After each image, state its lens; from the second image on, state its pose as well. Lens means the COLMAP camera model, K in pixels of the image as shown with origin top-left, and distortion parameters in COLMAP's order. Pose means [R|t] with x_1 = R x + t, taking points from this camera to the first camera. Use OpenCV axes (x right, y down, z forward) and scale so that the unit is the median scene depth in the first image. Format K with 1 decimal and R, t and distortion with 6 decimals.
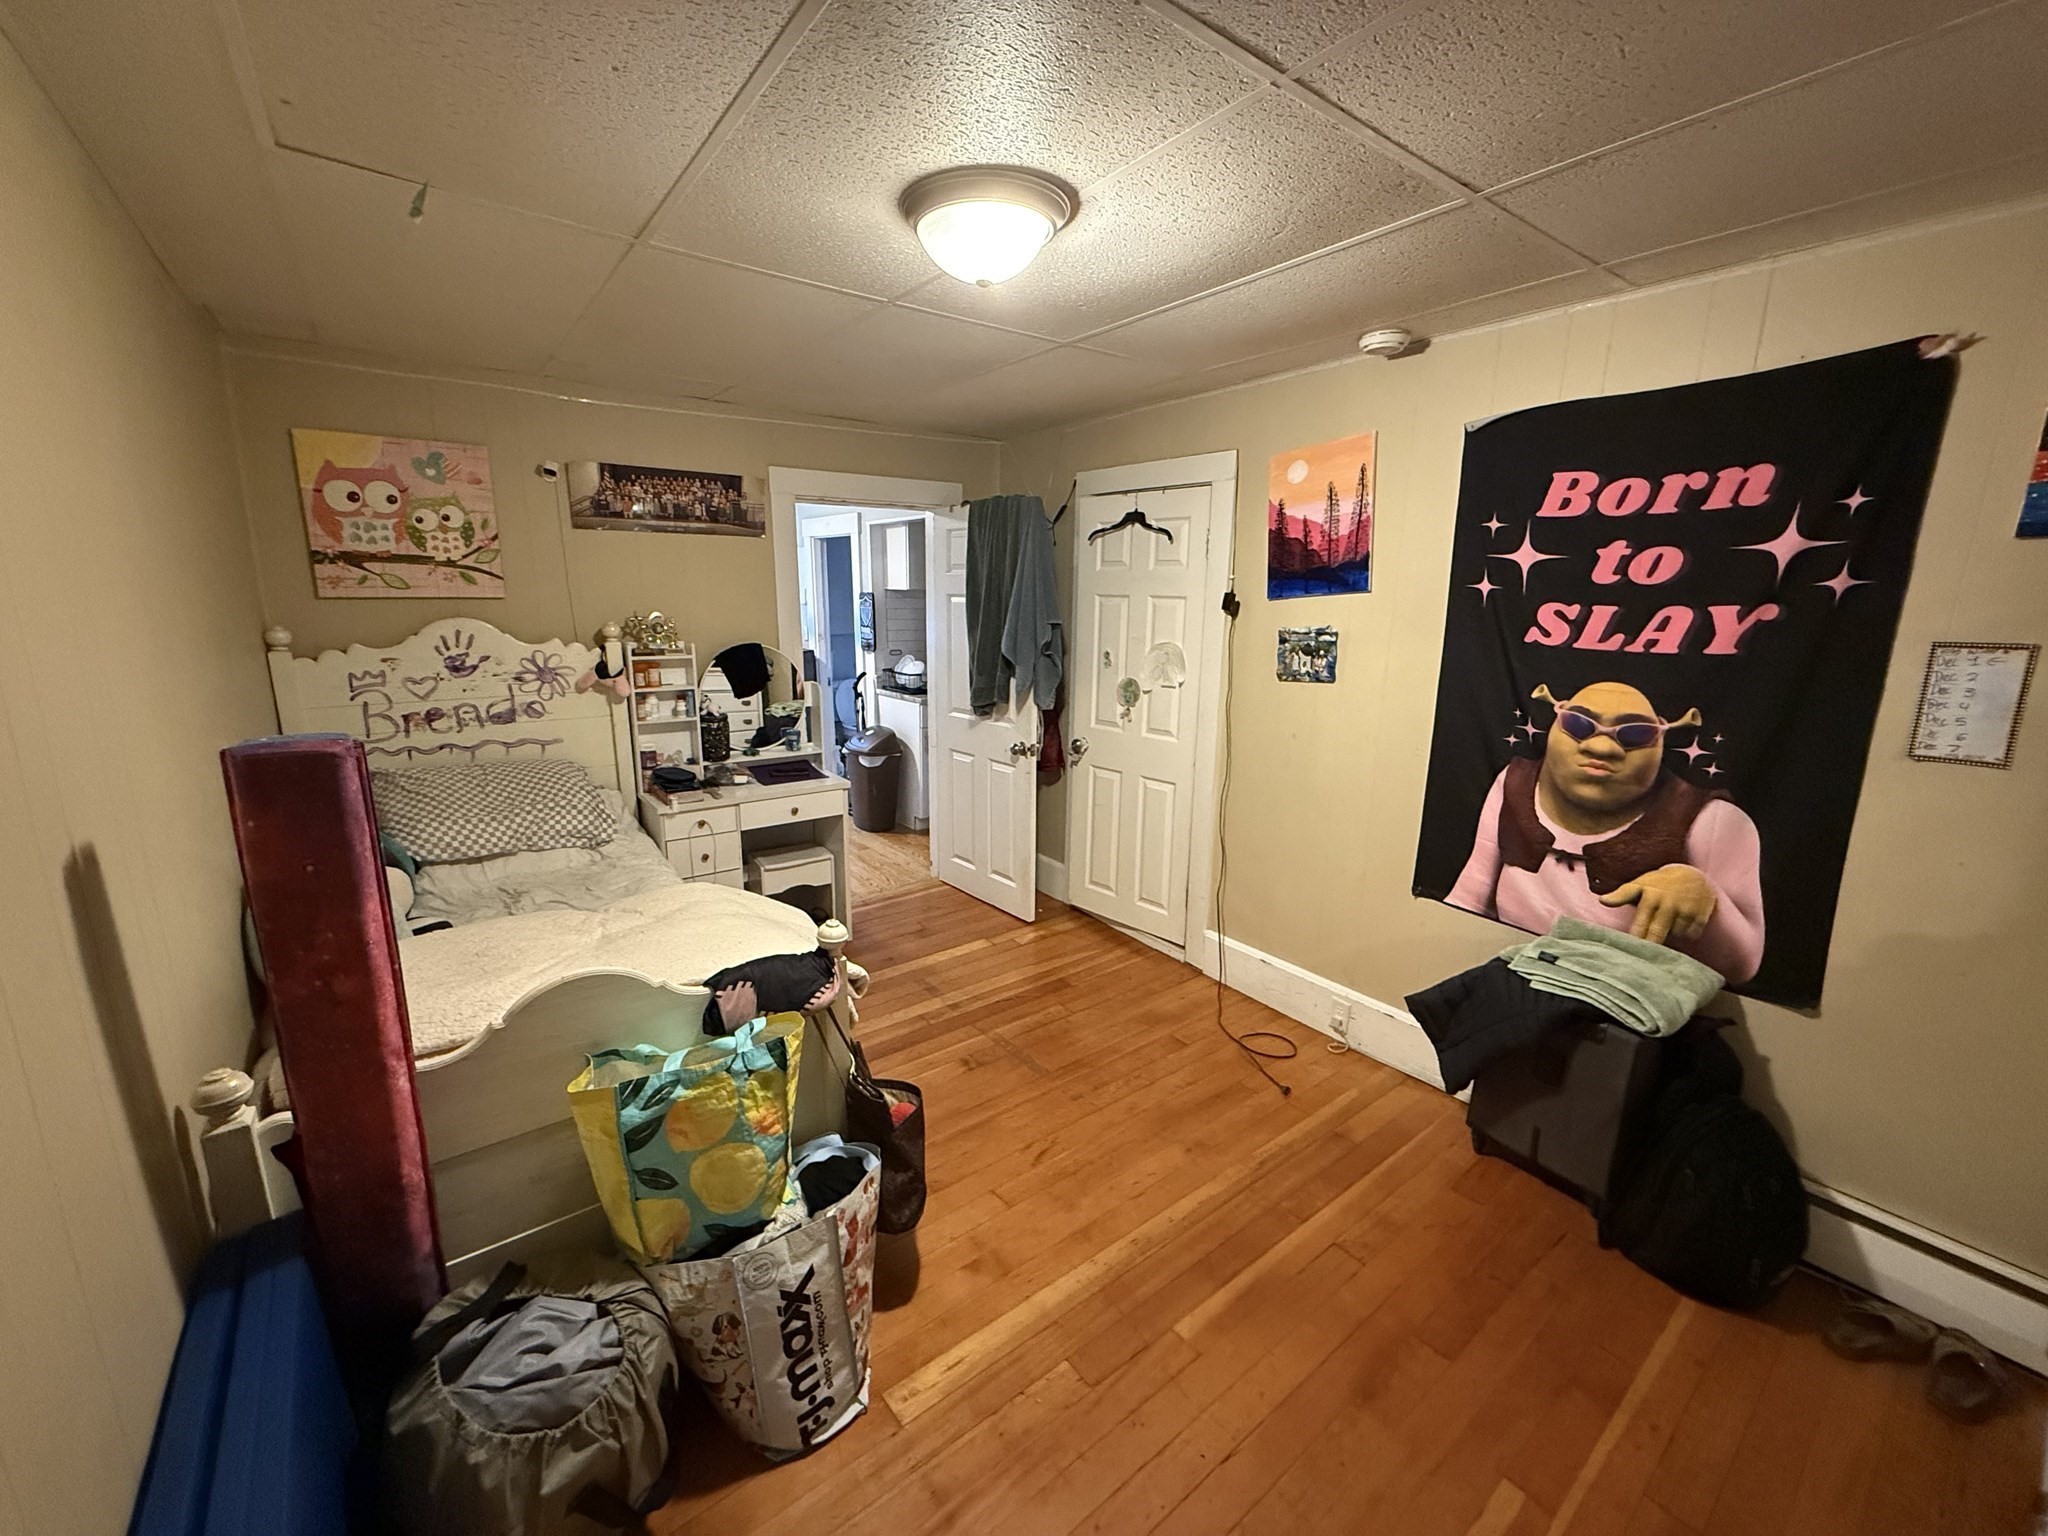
lens RADIAL K [[813.5, 0, 1023.0], [0, 813.5, 762.7], [0, 0, 1]] dist [0.000180, -0.000281]
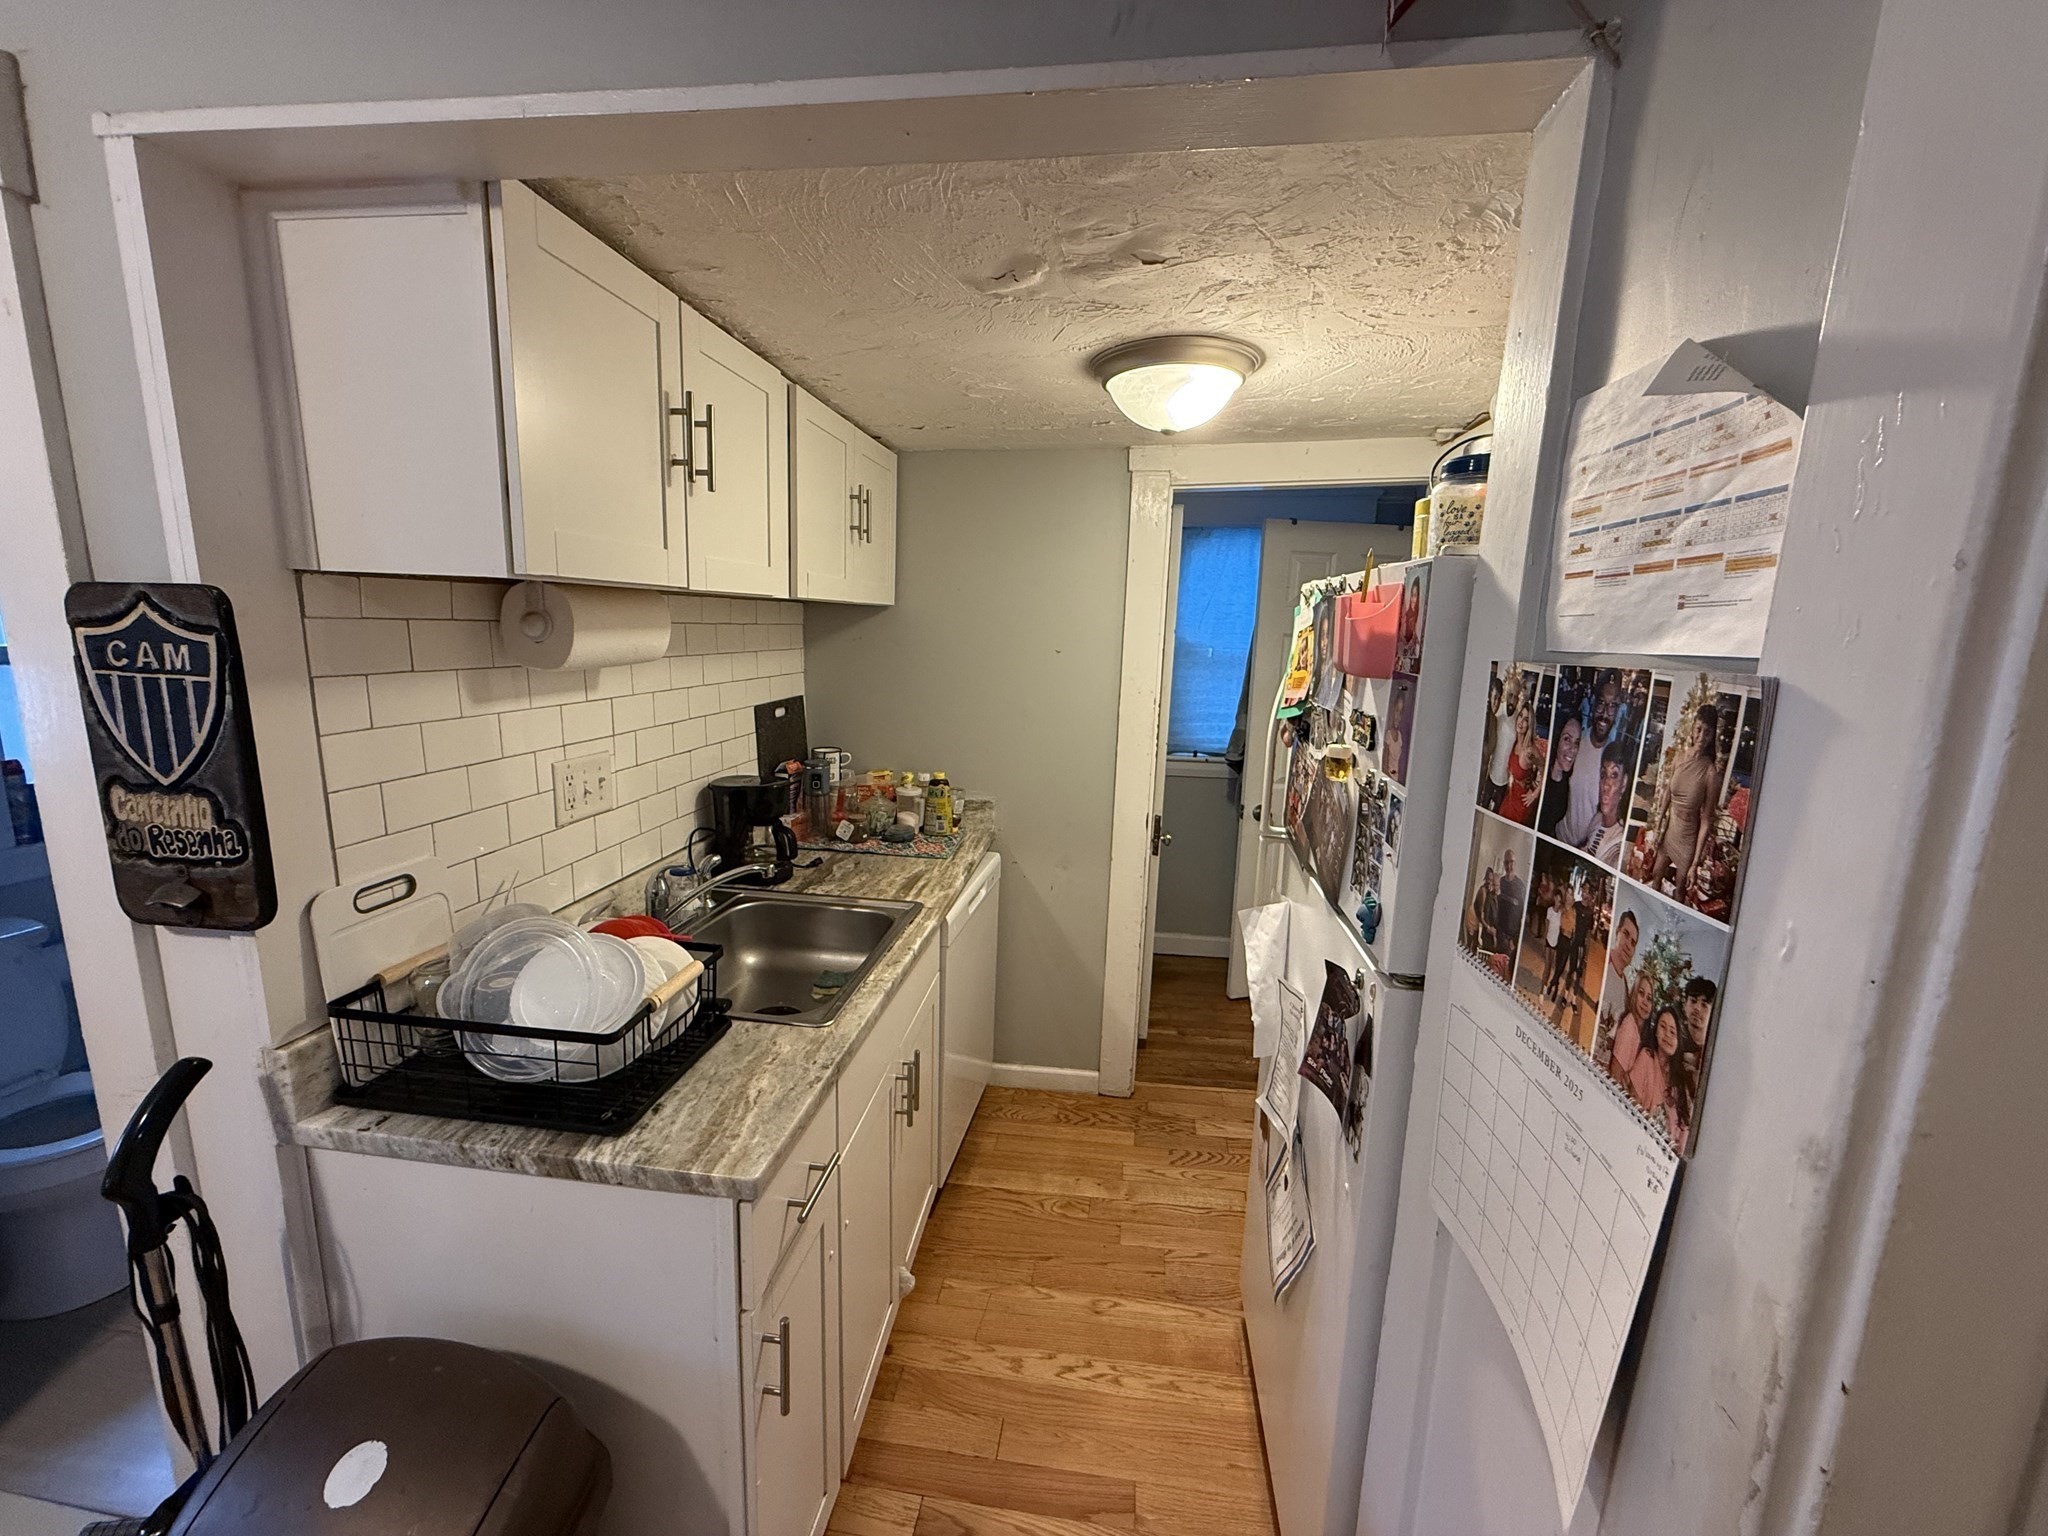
lens RADIAL K [[813.5, 0, 1021.2], [0, 813.5, 770.3], [0, 0, 1]] dist [0.000180, -0.000281]
pose [[0.705126, -0.110514, 0.700417, -0.185582], [0.119520, 0.992171, 0.036224, -0.155572], [-0.698937, 0.058171, 0.712814, 0.760130]]
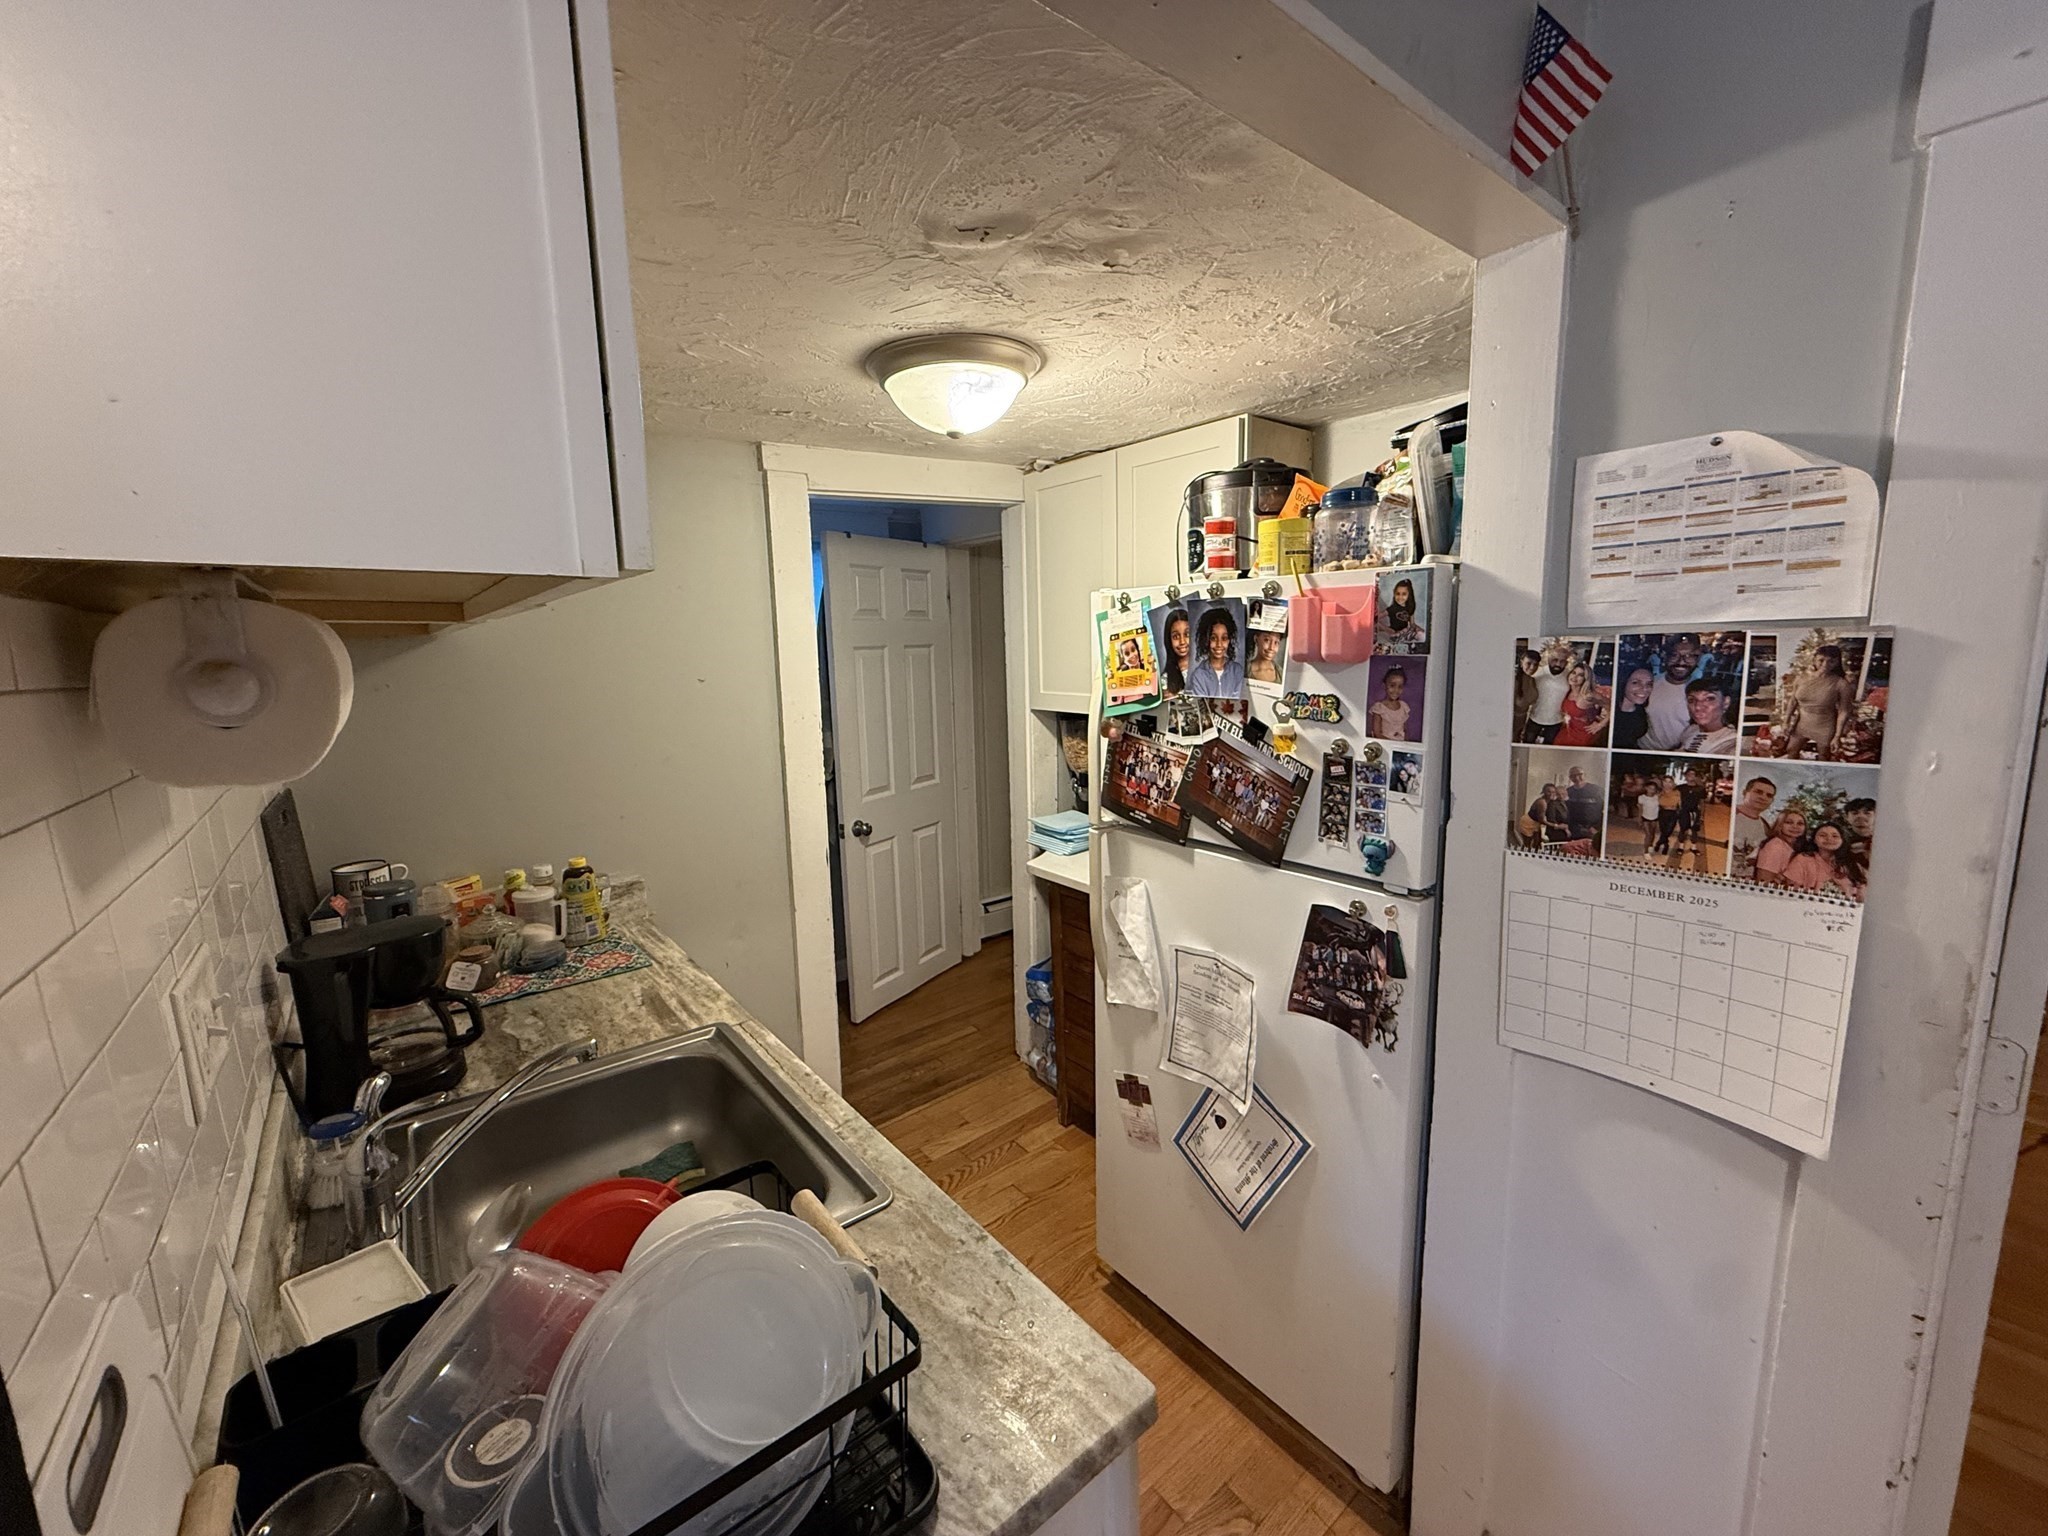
lens RADIAL K [[813.5, 0, 1027.1], [0, 813.5, 769.6], [0, 0, 1]] dist [0.000180, -0.000281]
pose [[-0.017304, -0.159532, 0.987041, -0.257256], [0.231992, 0.959607, 0.159165, -0.216539], [-0.972564, 0.231740, 0.020405, 1.064613]]
